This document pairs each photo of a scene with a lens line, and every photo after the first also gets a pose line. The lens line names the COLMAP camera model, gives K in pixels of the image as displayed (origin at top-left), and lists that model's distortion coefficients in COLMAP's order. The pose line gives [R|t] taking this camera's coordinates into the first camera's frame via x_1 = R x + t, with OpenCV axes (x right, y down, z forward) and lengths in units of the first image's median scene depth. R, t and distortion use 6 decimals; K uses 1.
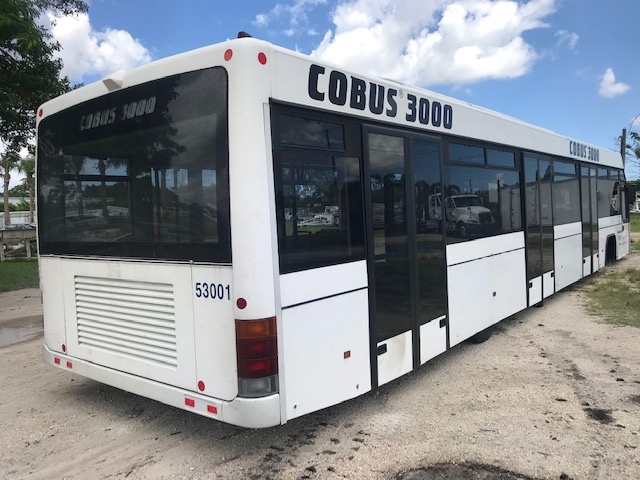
lens RADIAL K [[529.3, 0, 320.0], [0, 529.3, 240.0], [0, 0, 1]] dist [-0.000176, 0.009758]
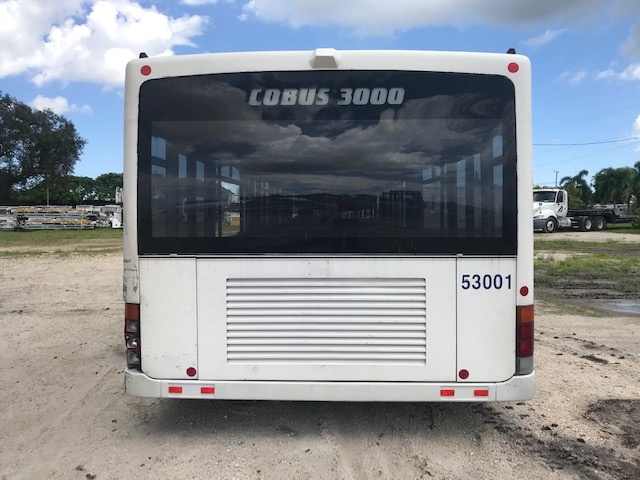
lens RADIAL K [[529.6, 0, 320.0], [0, 529.6, 242.5], [0, 0, 1]] dist [0.006021, 0.012550]
pose [[0.801927, 0.002120, 0.597418, -1.074995], [0.003428, 0.999961, -0.008149, 0.022939], [-0.597412, 0.008583, 0.801888, 0.324794]]
